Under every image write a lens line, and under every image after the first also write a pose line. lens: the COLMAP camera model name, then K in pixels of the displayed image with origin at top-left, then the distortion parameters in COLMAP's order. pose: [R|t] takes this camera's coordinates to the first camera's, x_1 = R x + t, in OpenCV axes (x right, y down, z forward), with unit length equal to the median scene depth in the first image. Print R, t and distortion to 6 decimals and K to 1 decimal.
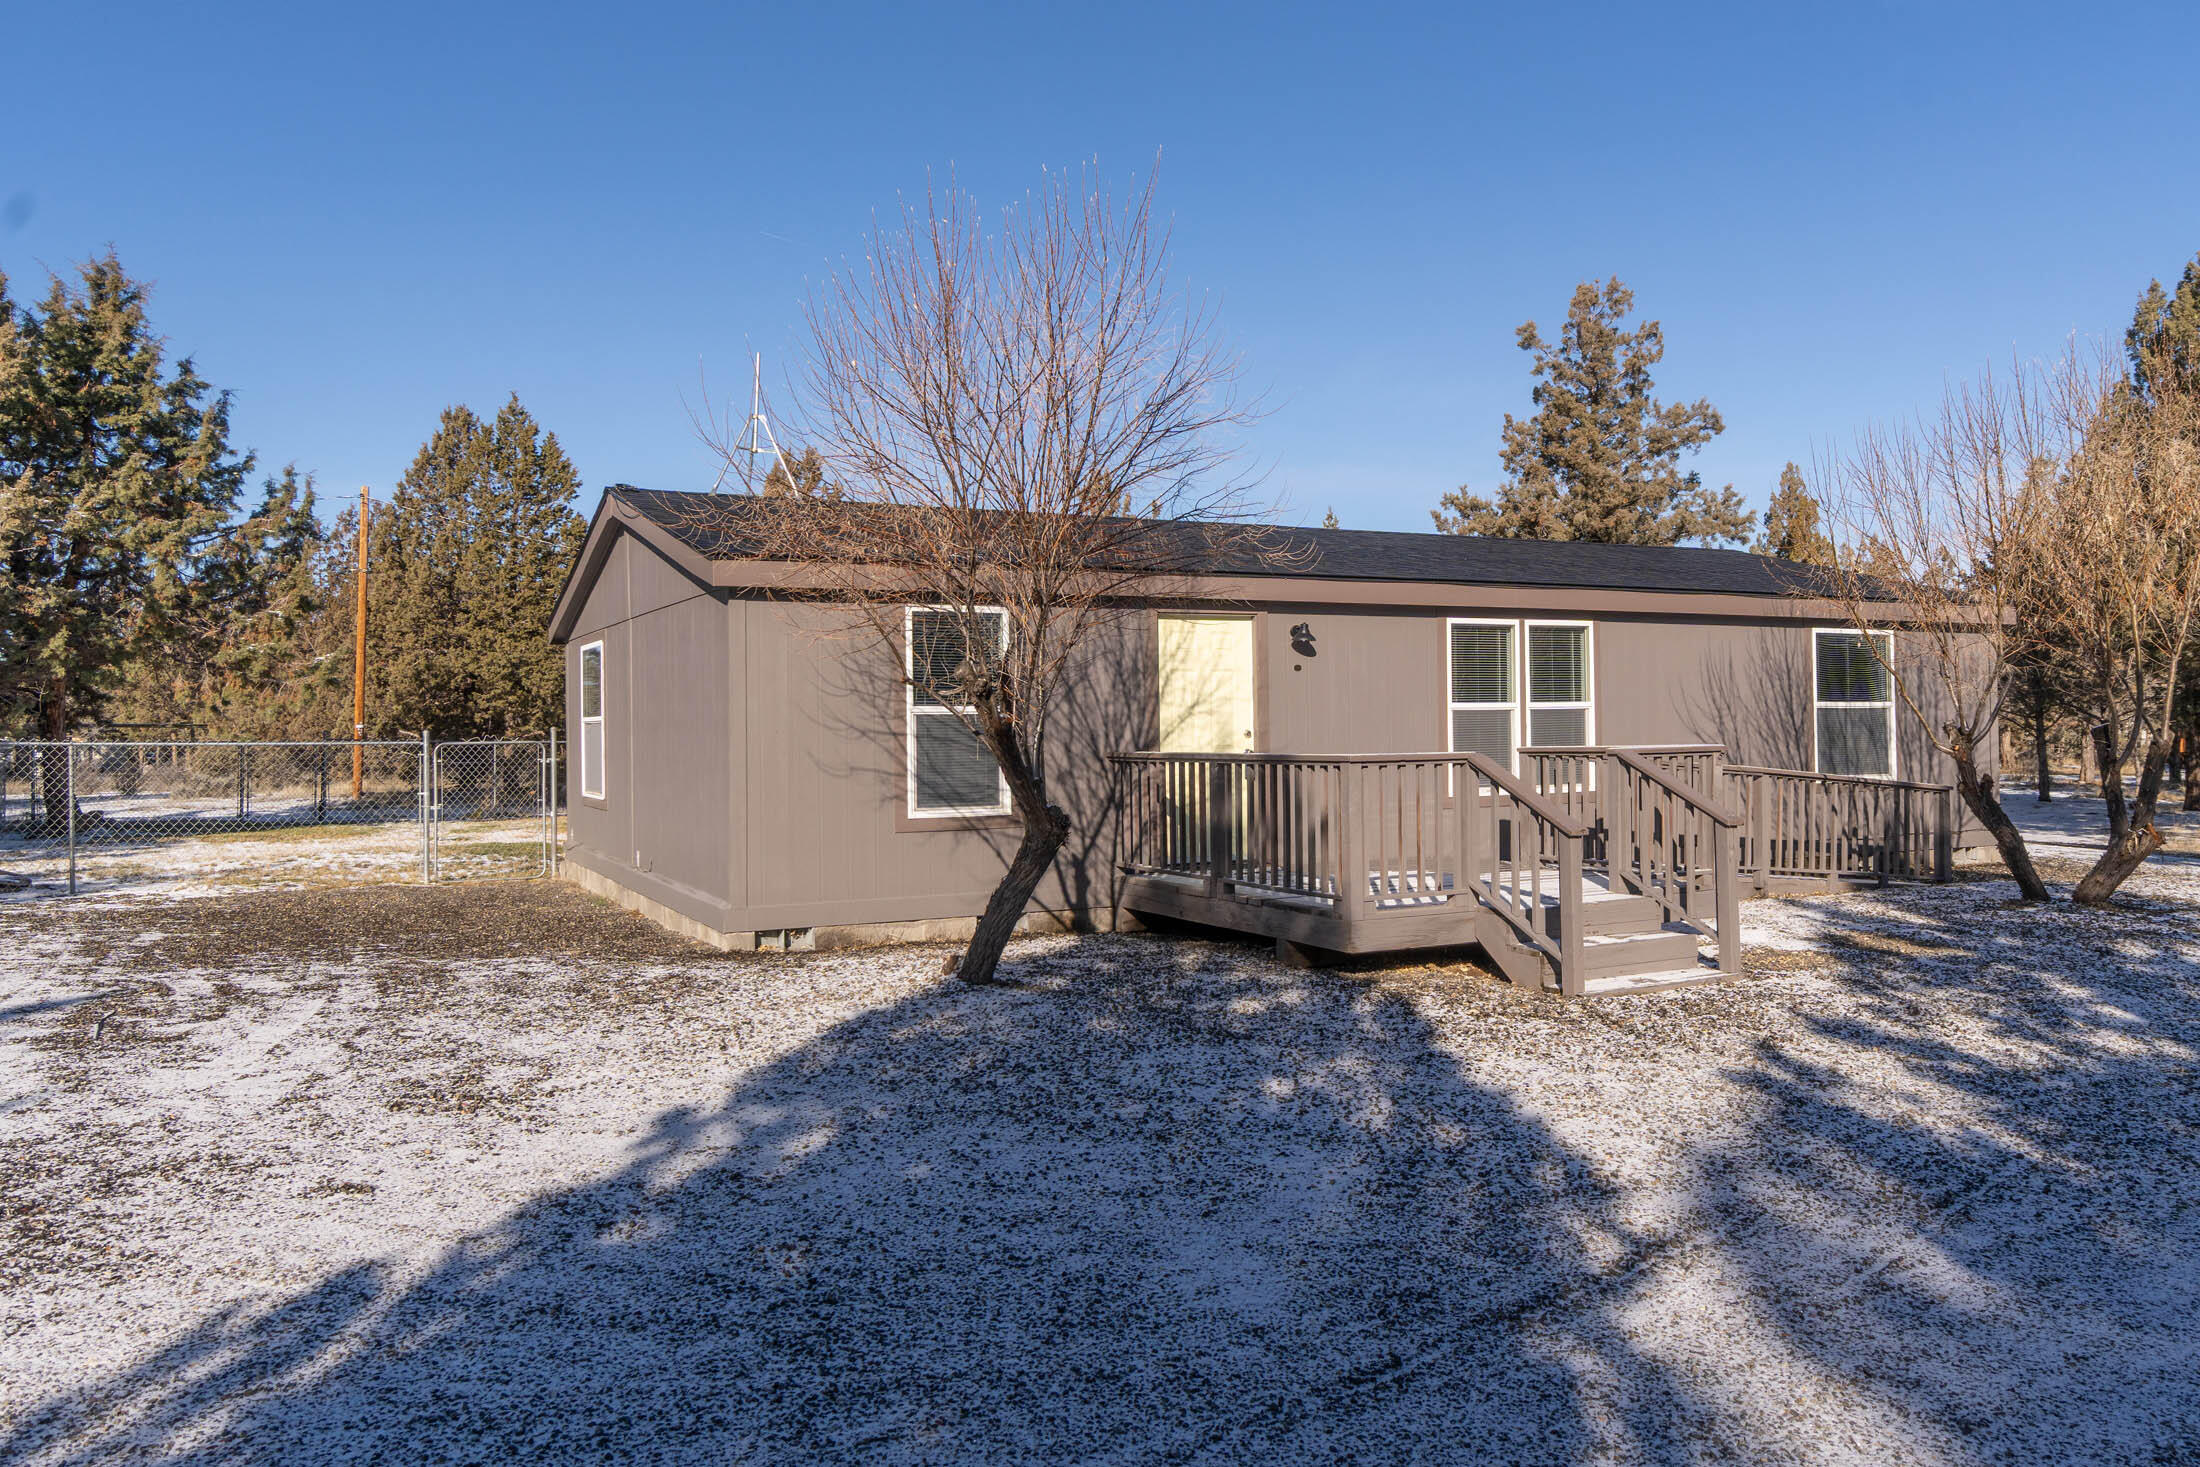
lens RADIAL K [[1621.6, 0, 1095.1], [0, 1621.6, 733.9], [0, 0, 1]] dist [0.004632, 0.000144]
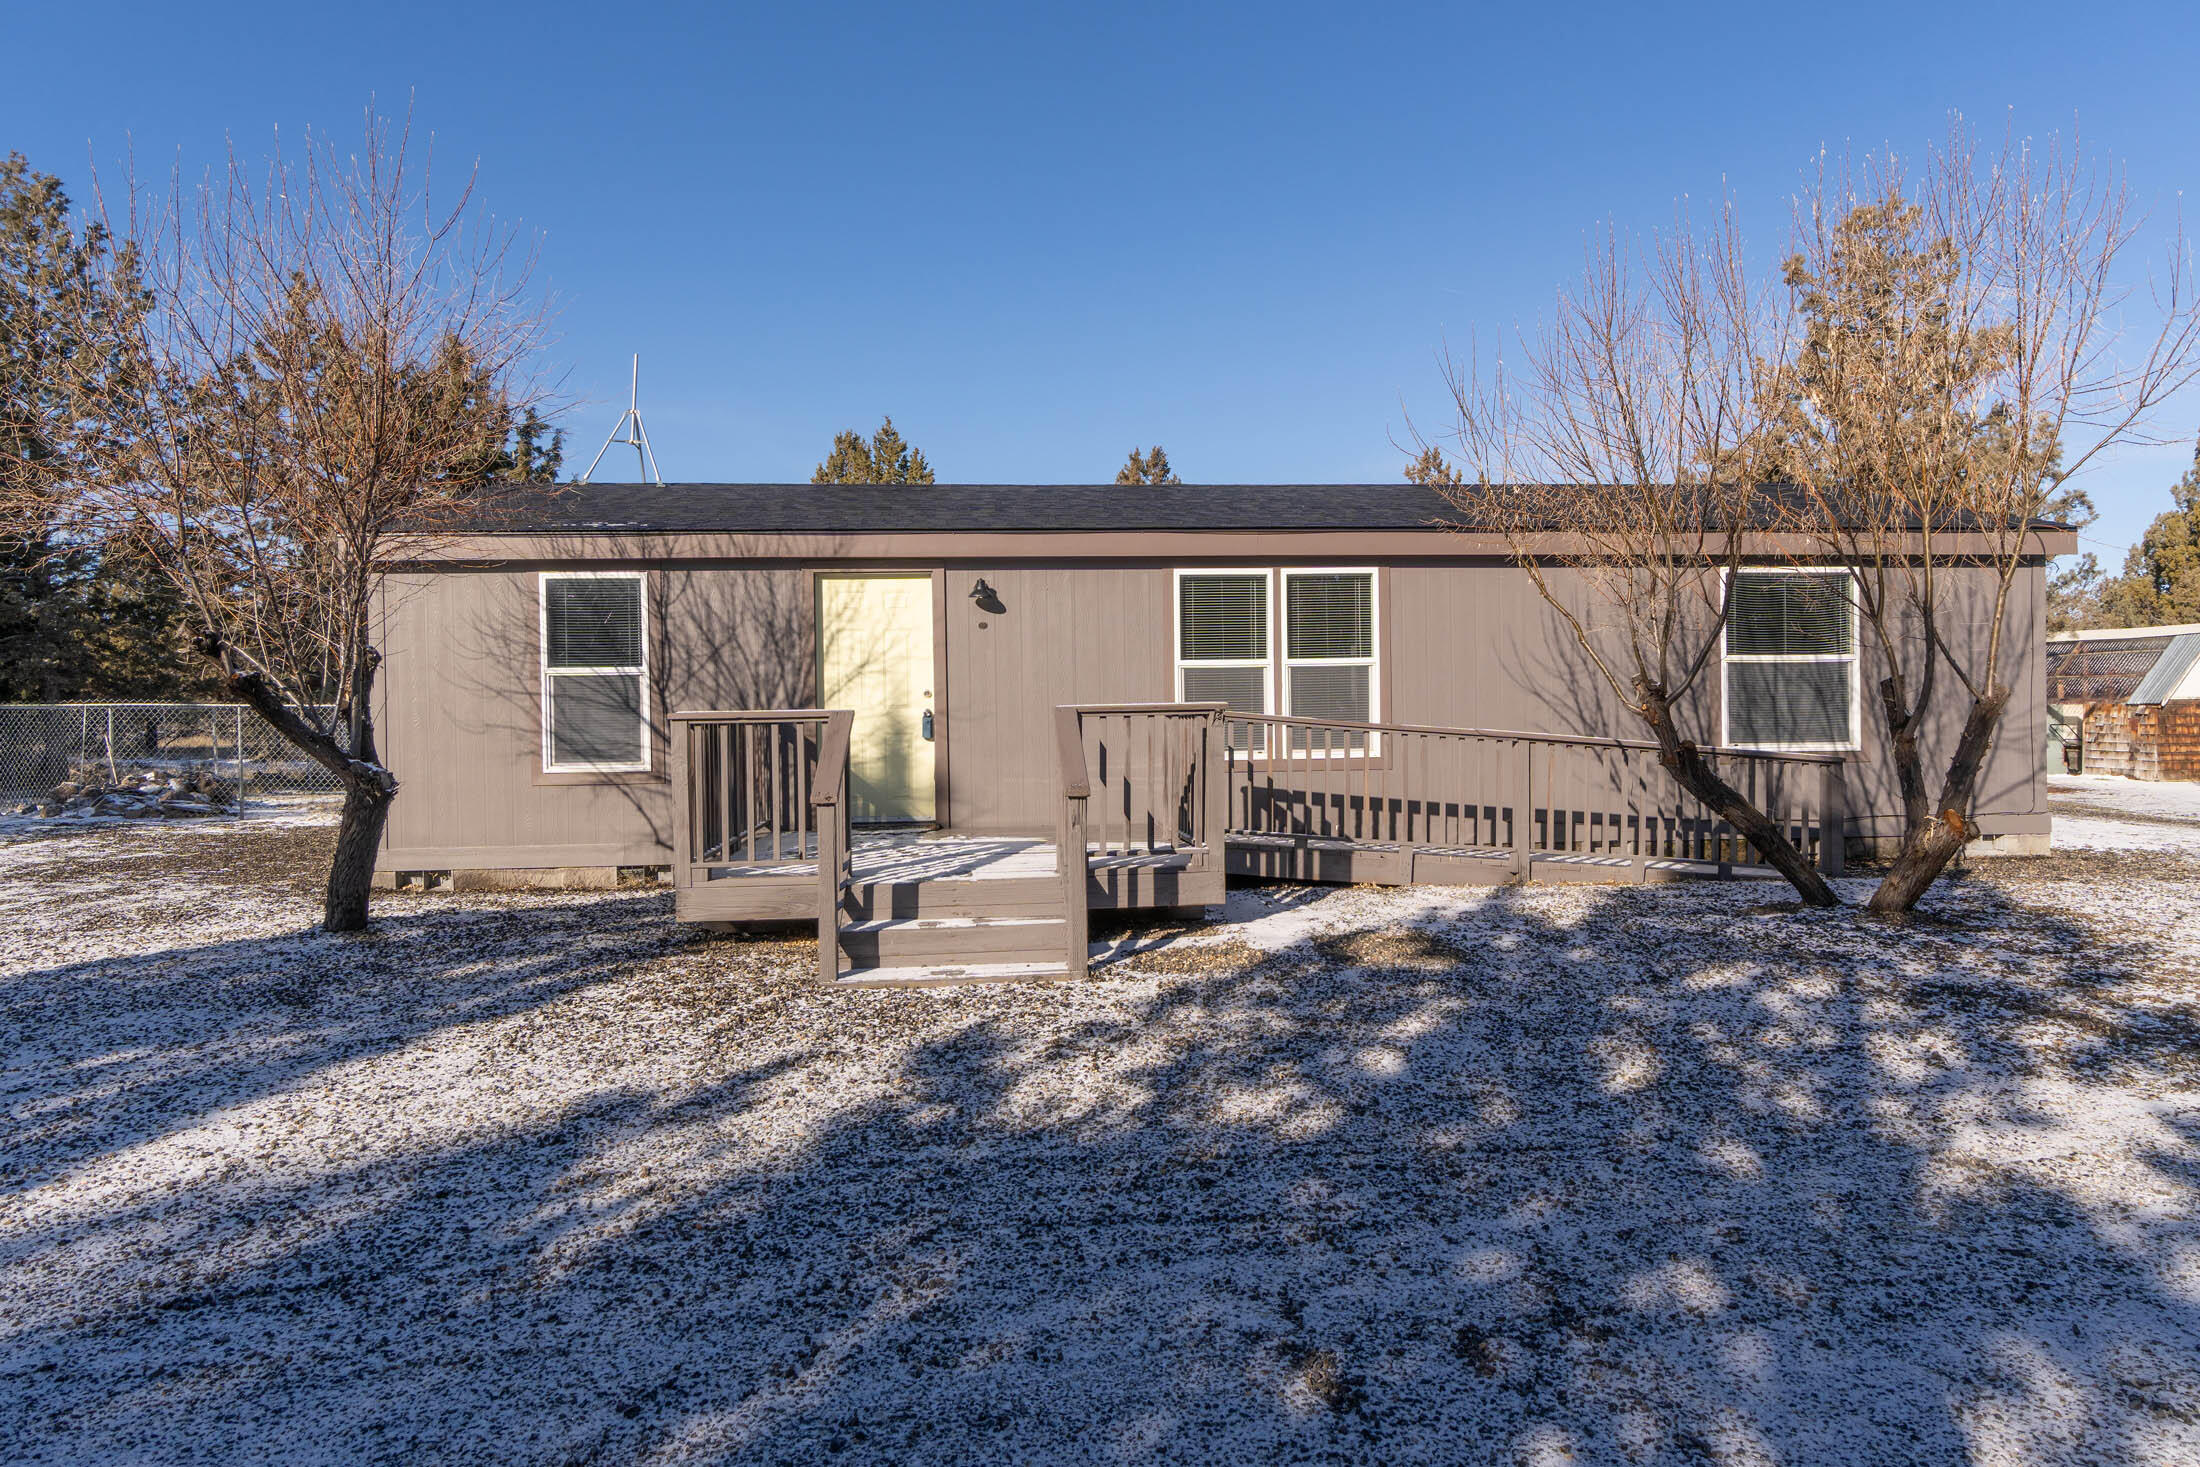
lens RADIAL K [[1404.8, 0, 1089.6], [0, 1404.8, 723.7], [0, 0, 1]] dist [0.003086, -0.003830]
pose [[0.927100, 0.005379, -0.374775, 0.472956], [0.000490, 0.999879, 0.015563, 0.004802], [0.374813, -0.014613, 0.926985, 0.230712]]
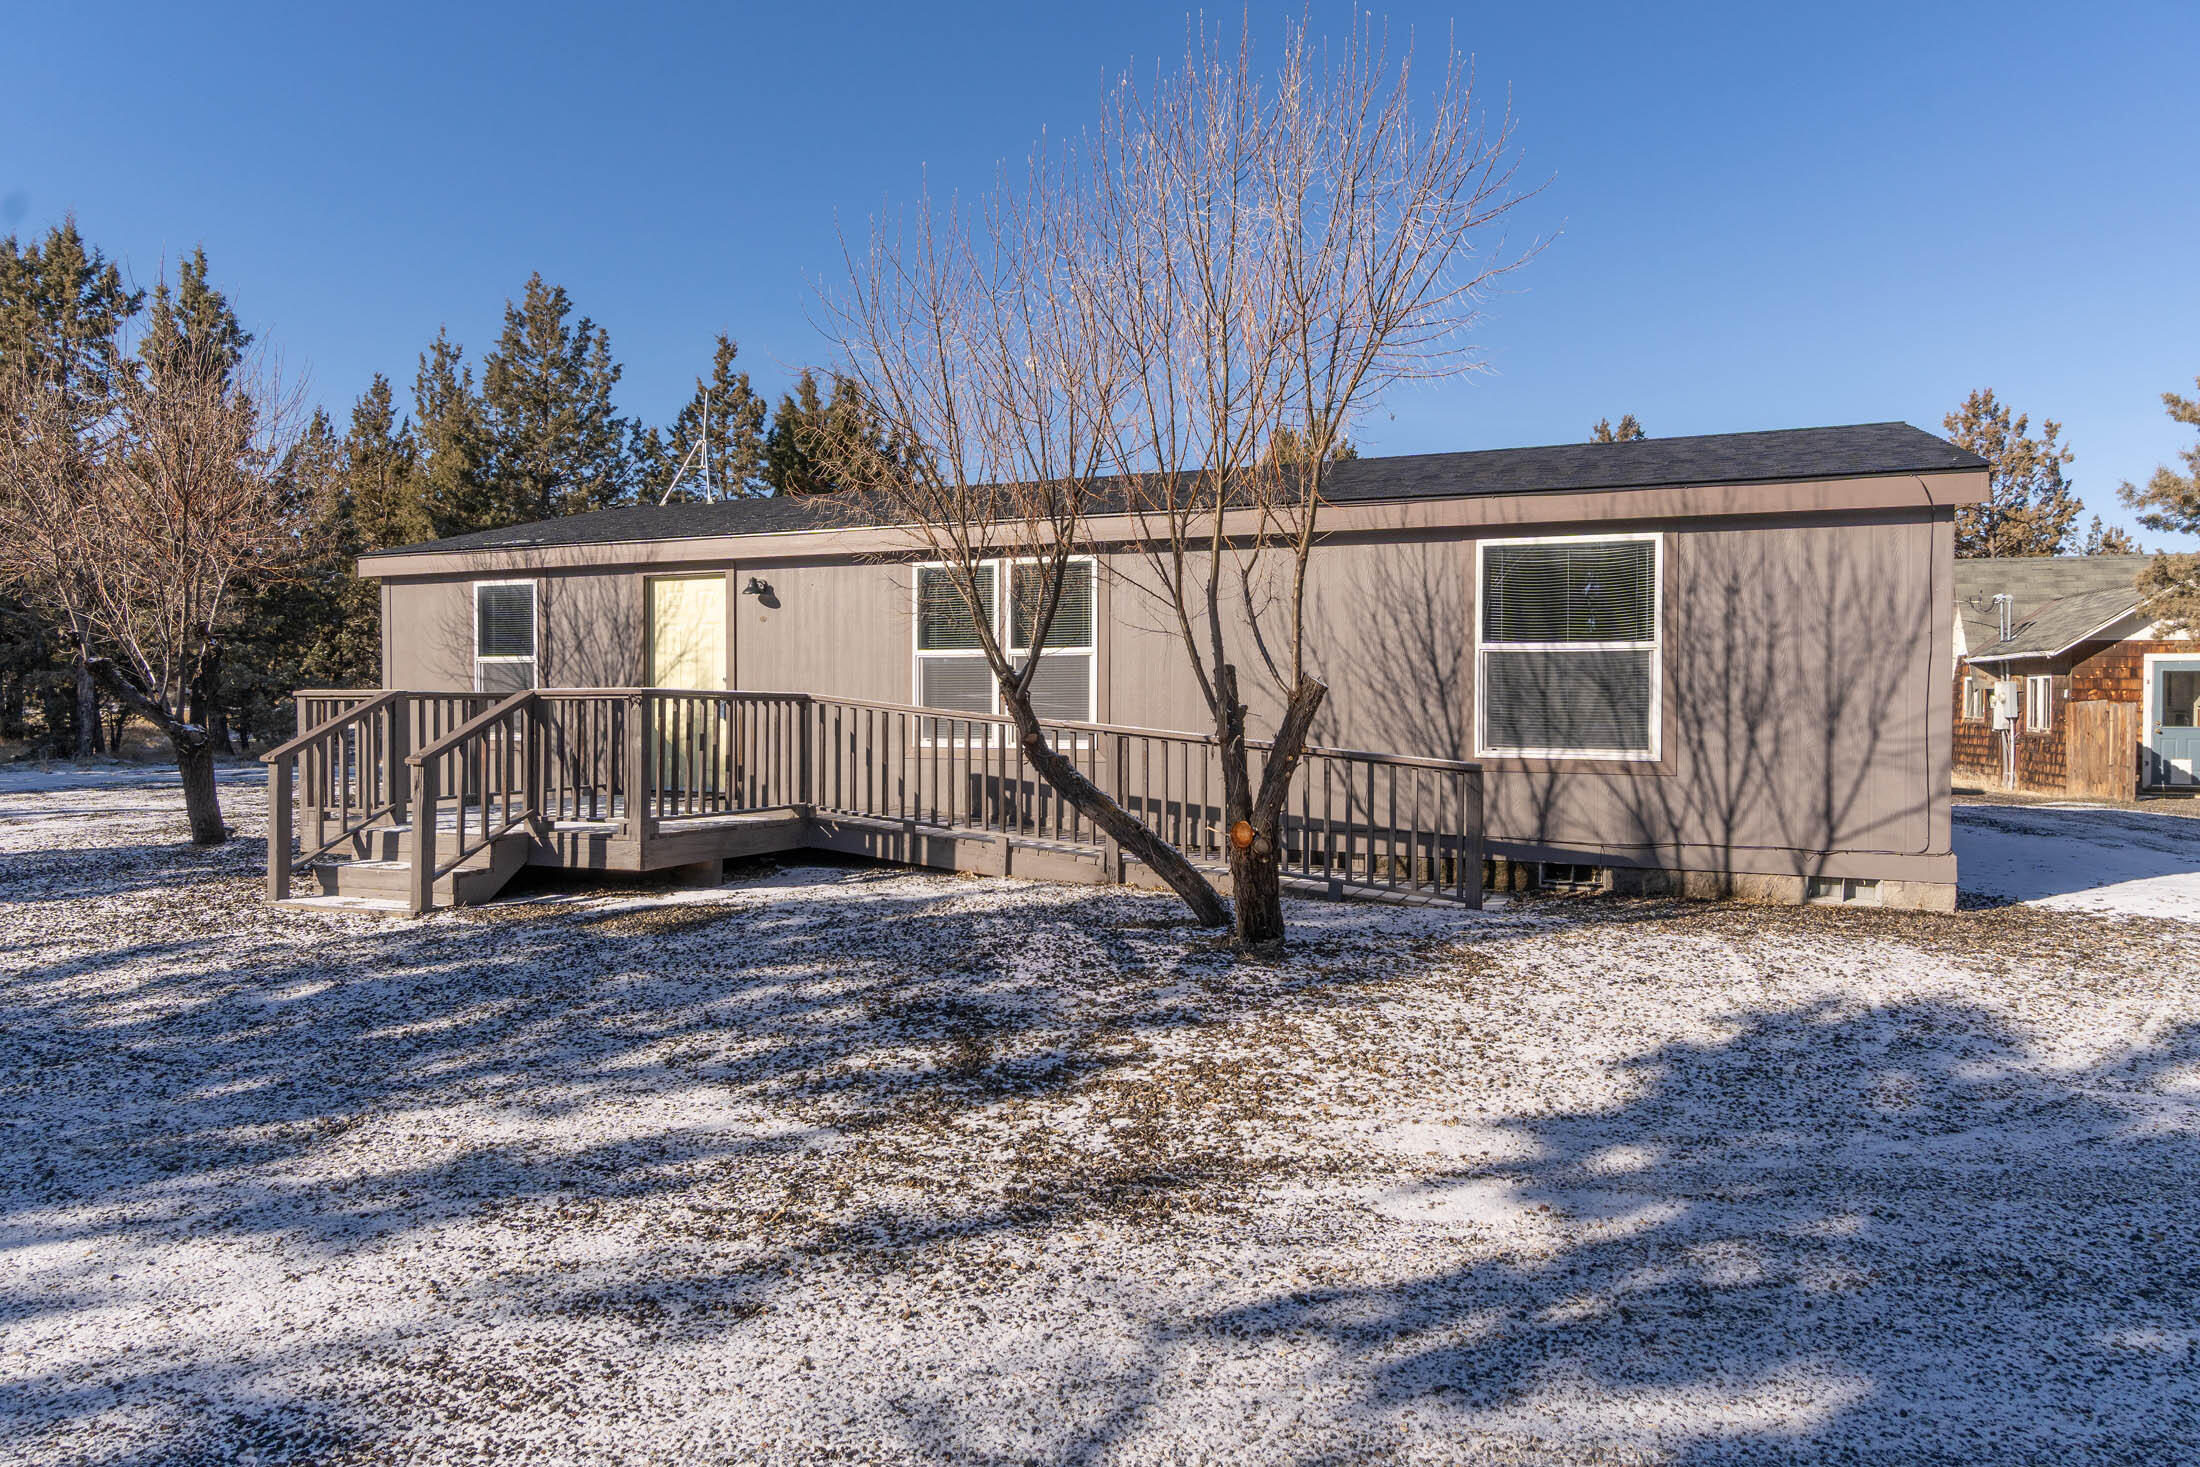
lens RADIAL K [[1404.8, 0, 1090.7], [0, 1404.8, 726.5], [0, 0, 1]] dist [0.003086, -0.003830]
pose [[0.636477, 0.028323, -0.770775, 0.933931], [-0.012751, 0.999575, 0.026201, 0.003374], [0.771190, -0.006848, 0.636568, 0.542196]]
